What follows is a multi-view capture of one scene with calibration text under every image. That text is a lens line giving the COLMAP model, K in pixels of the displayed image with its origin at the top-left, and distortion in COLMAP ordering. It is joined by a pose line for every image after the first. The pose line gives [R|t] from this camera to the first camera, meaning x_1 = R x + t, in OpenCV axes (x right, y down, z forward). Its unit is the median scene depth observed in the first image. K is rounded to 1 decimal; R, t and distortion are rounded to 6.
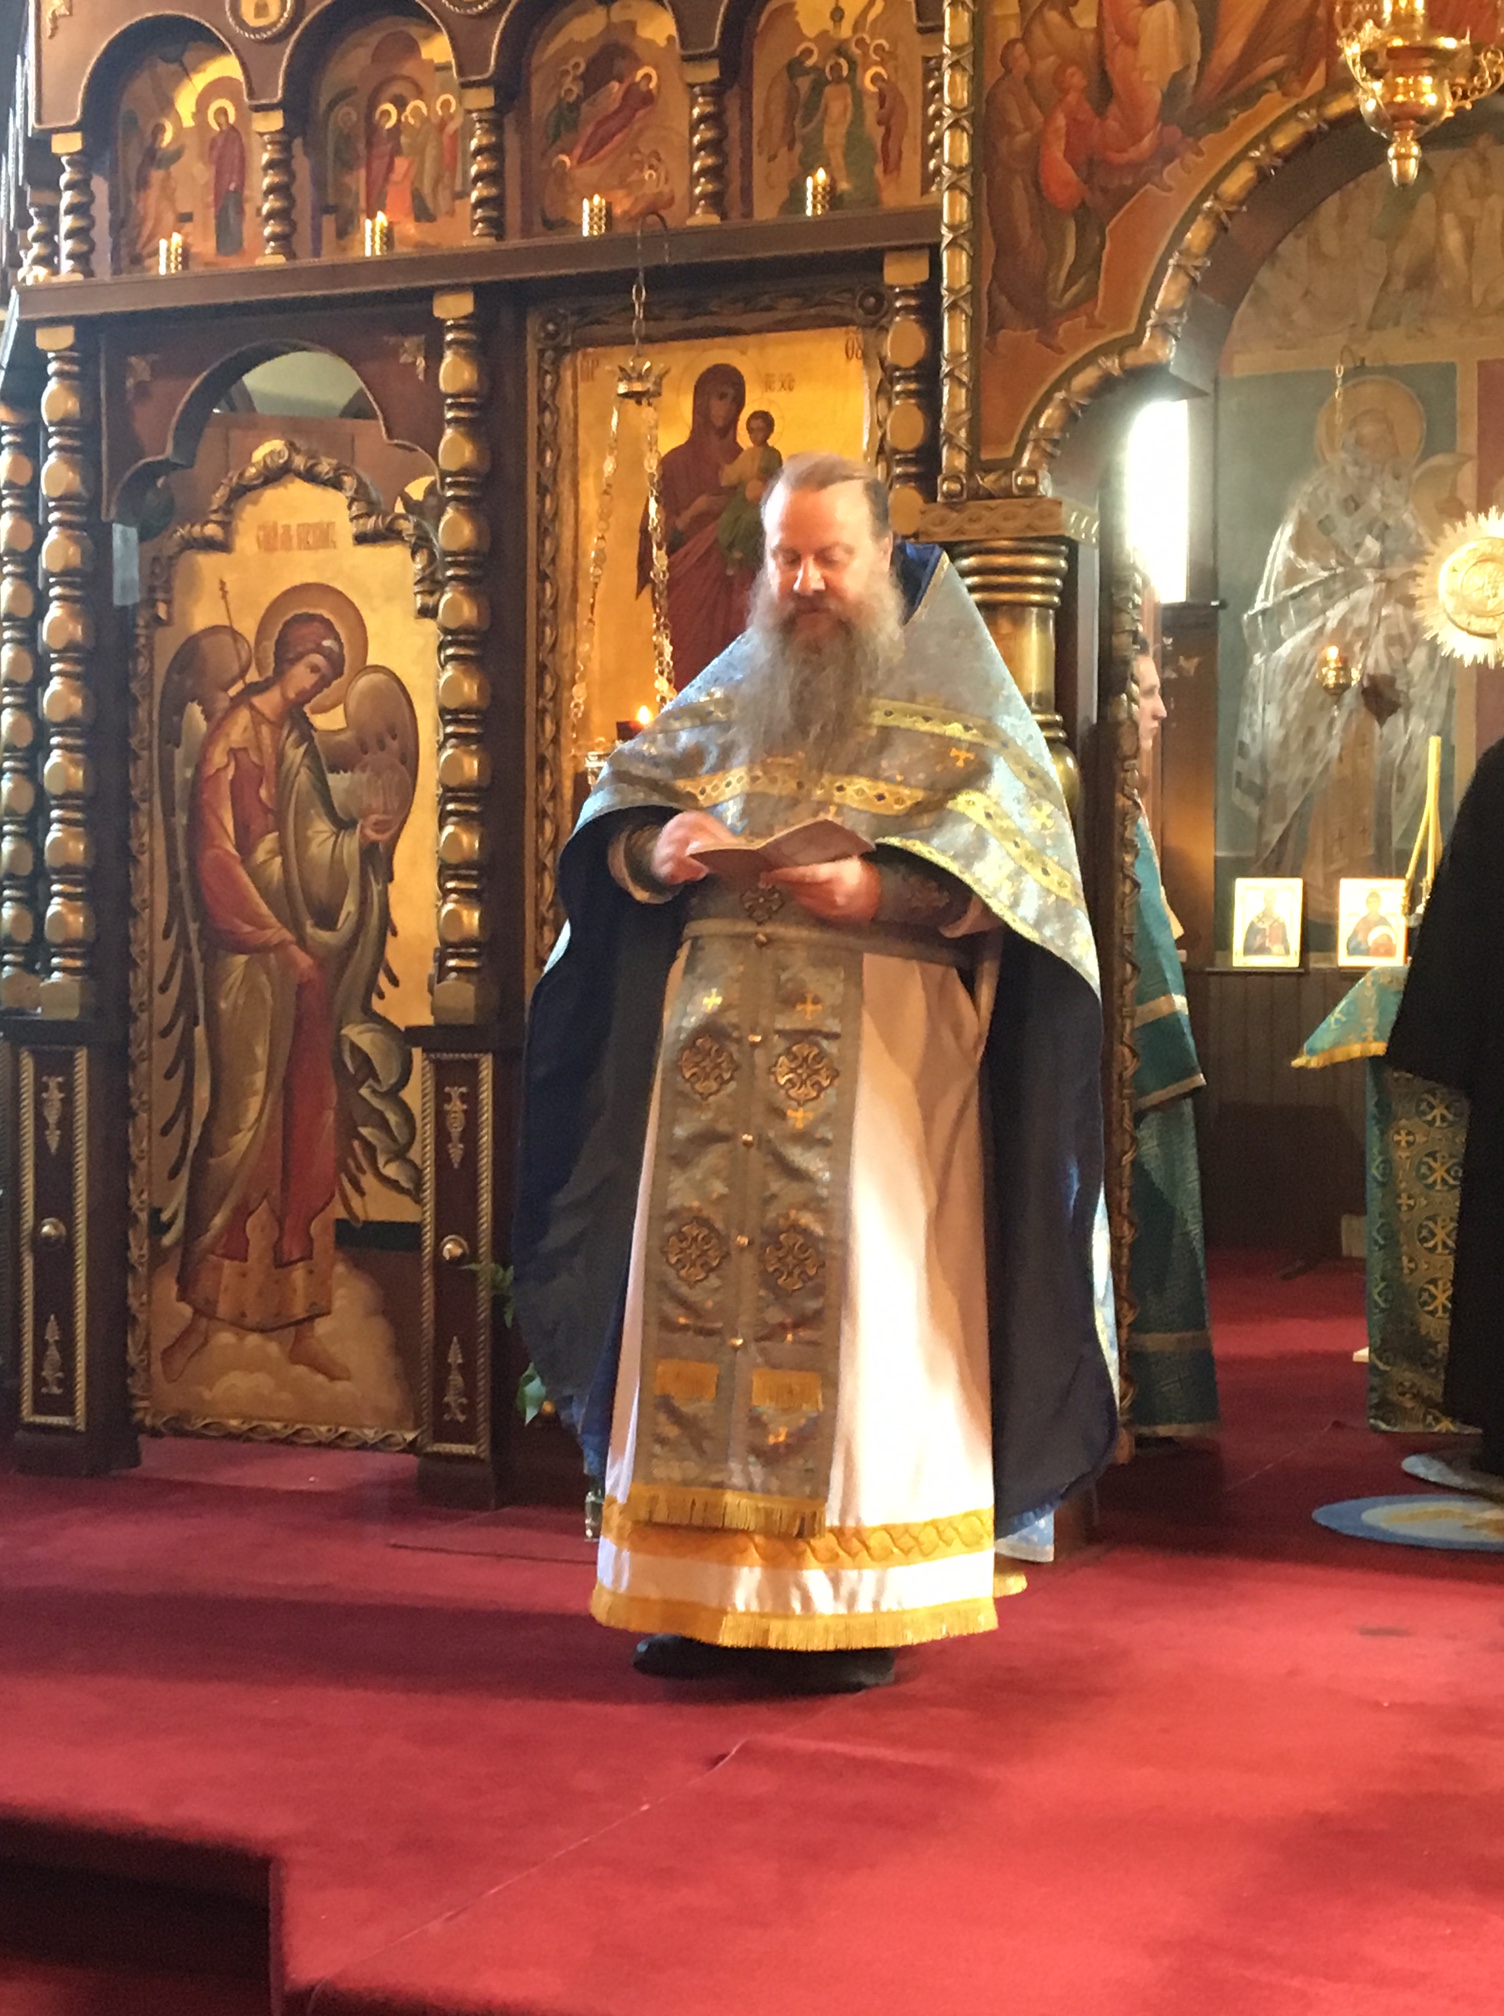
lens RADIAL K [[3230.4, 0, 752.0], [0, 3230.4, 1008.0], [0, 0, 1]] dist [0.060272, 0.094455]
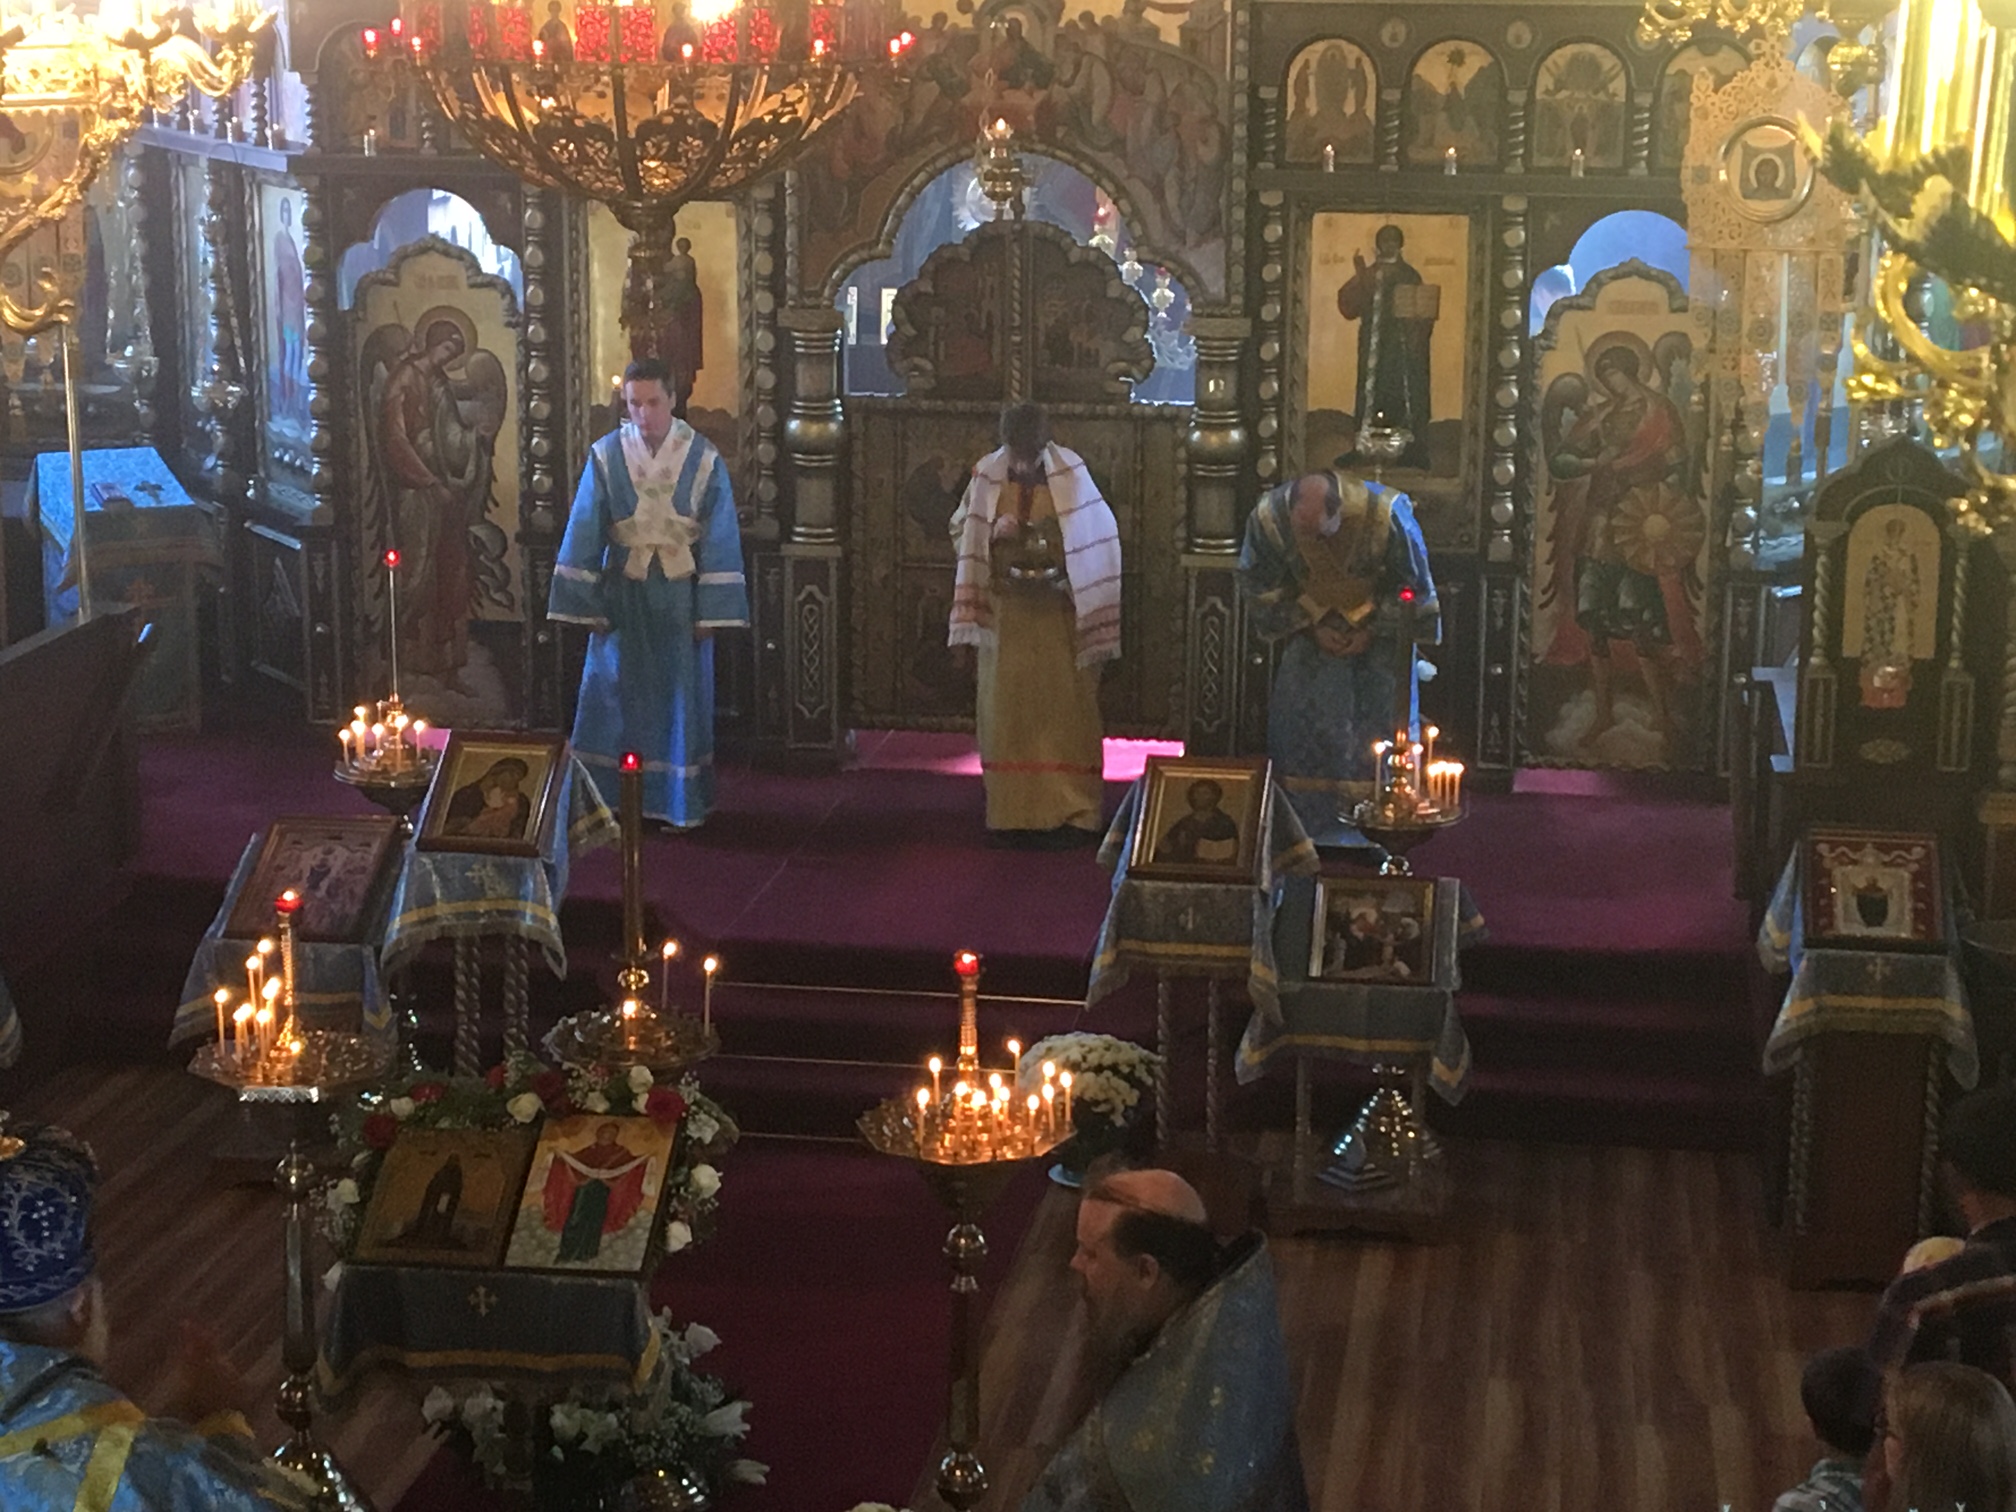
lens RADIAL K [[3847.2, 0, 1008.0], [0, 3847.2, 756.0], [0, 0, 1]] dist [0.102103, 0.109745]
pose [[0.964535, -0.058464, 0.257400, -0.431600], [0.004332, 0.978537, 0.206026, -0.349327], [-0.263921, -0.197604, 0.944086, -1.394486]]
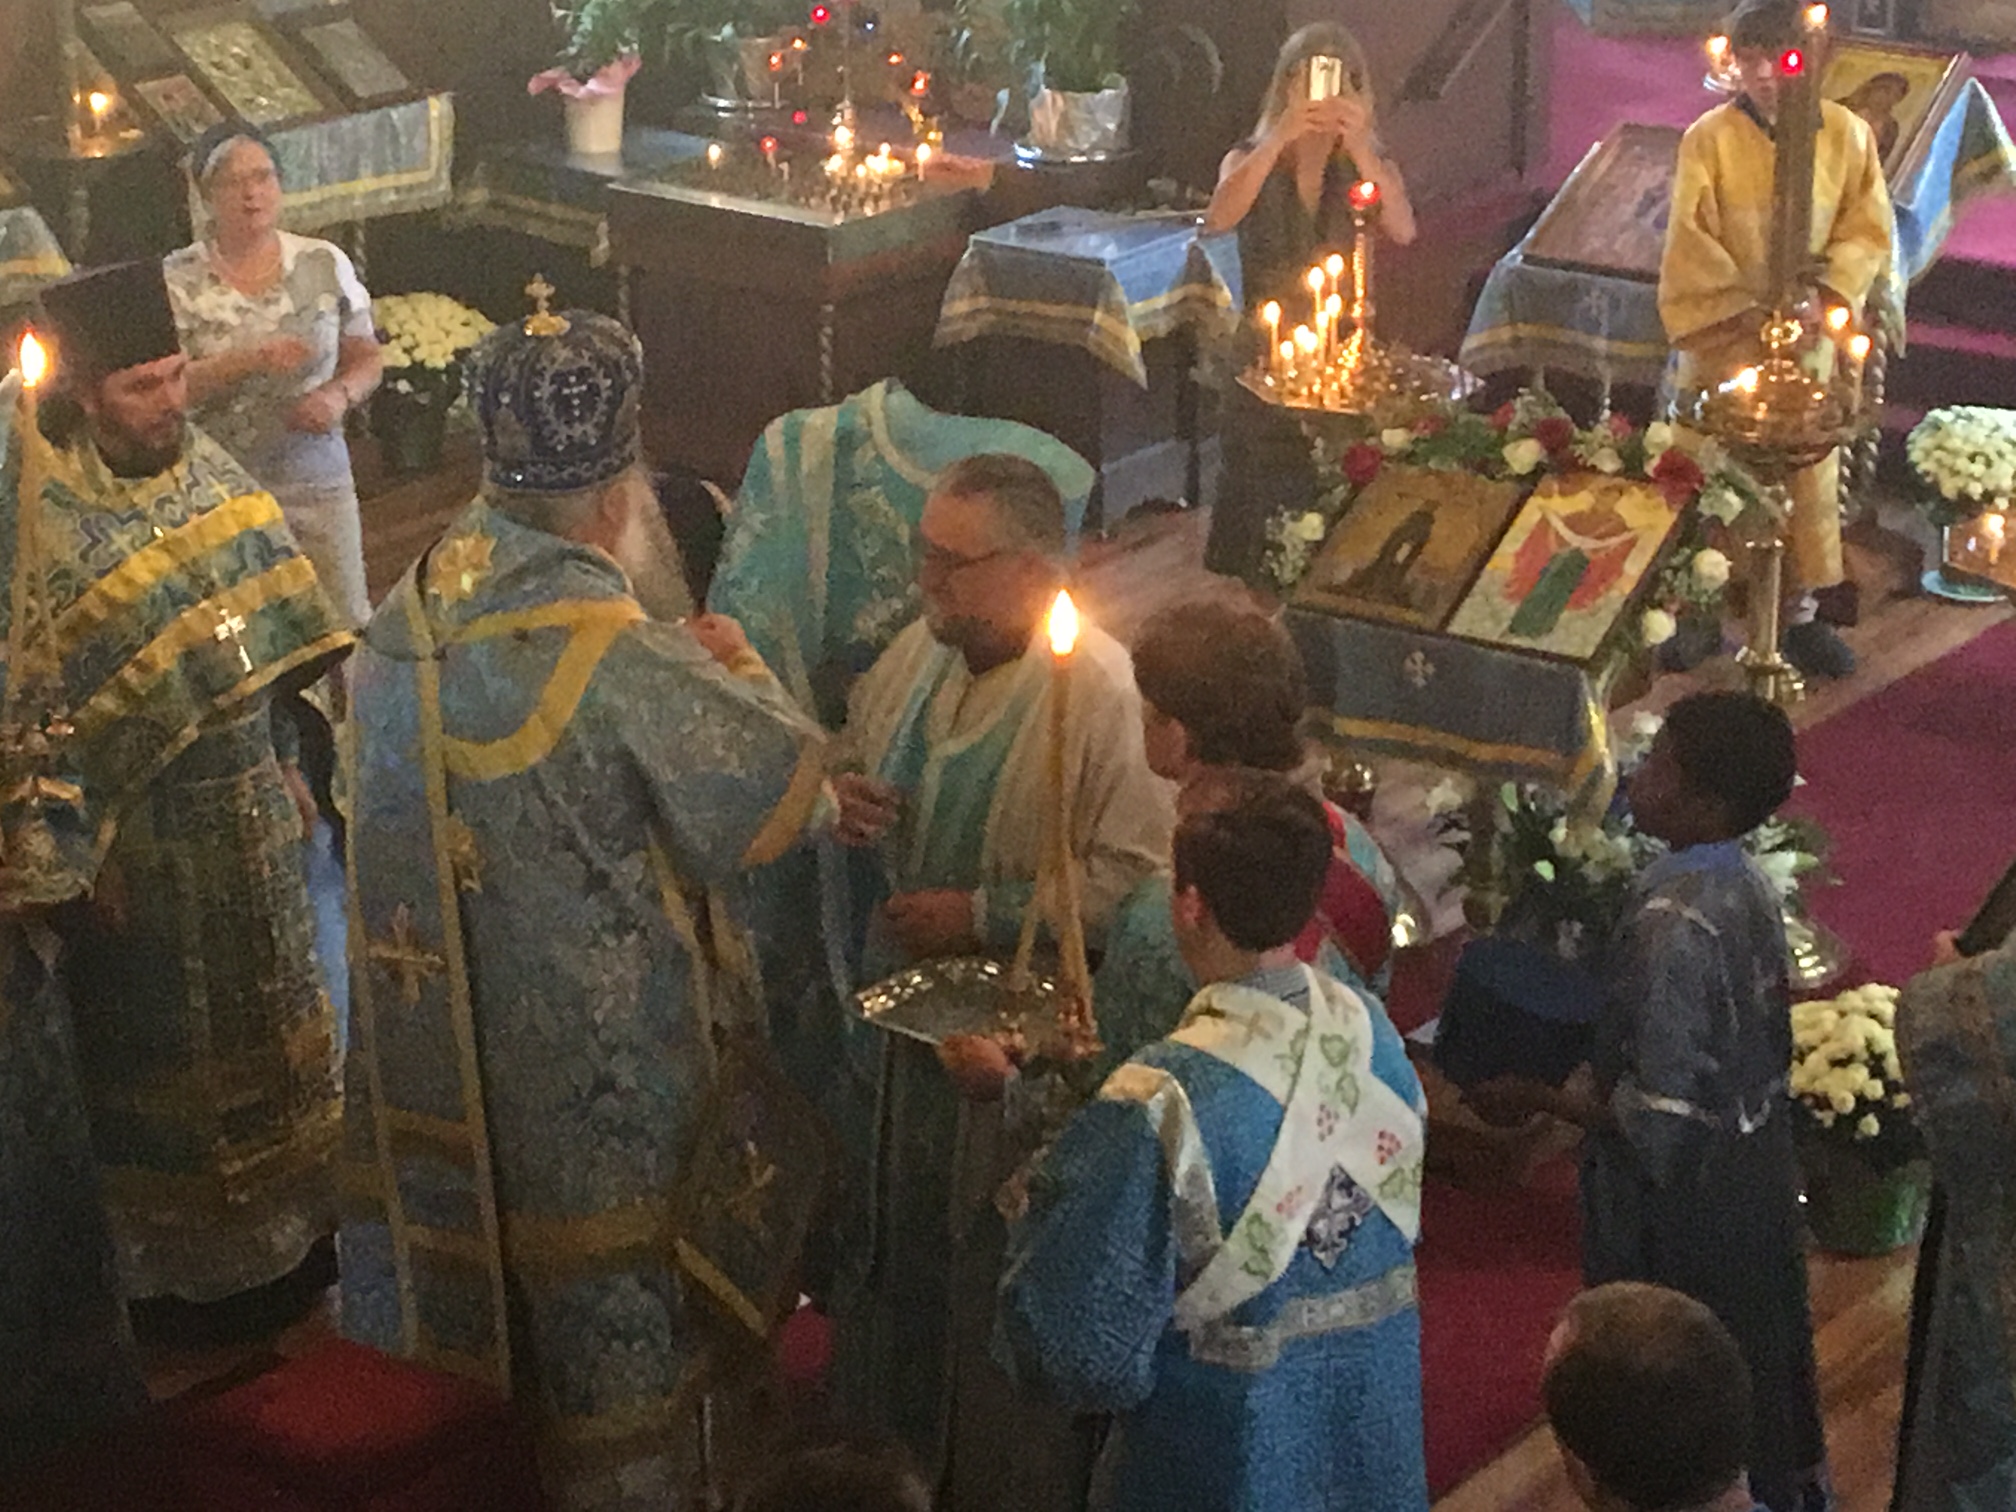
lens RADIAL K [[5061.9, 0, 1008.0], [0, 5061.9, 756.0], [0, 0, 1]] dist [0.154906, -0.341091]
pose [[0.977890, 0.057557, -0.201042, -0.108983], [0.010215, 0.947082, 0.320829, -0.347937], [0.208869, -0.315789, 0.925554, -1.534175]]
